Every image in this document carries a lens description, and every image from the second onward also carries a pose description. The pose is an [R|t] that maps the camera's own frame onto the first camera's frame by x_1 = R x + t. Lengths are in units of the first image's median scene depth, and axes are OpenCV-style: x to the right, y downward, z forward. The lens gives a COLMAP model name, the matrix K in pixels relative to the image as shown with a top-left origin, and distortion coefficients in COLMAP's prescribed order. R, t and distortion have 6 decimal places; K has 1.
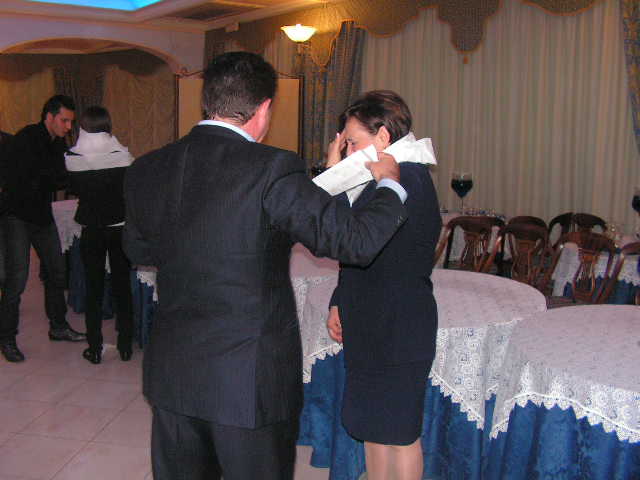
lens RADIAL K [[688.7, 0, 322.0], [0, 688.7, 240.0], [0, 0, 1]] dist [-0.156043, 0.000000]
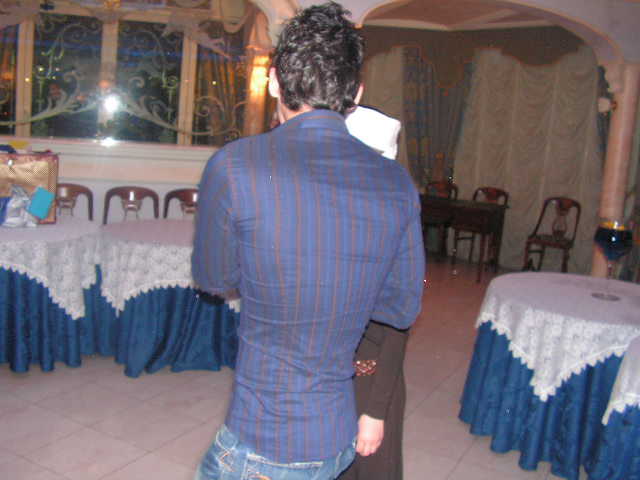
lens RADIAL K [[688.7, 0, 324.5], [0, 688.7, 236.3], [0, 0, 1]] dist [-0.156043, 0.000000]
pose [[0.935678, 0.111400, -0.334808, -0.324922], [-0.114995, 0.993324, 0.009135, -0.072526], [0.333590, 0.029954, 0.942242, 0.409710]]
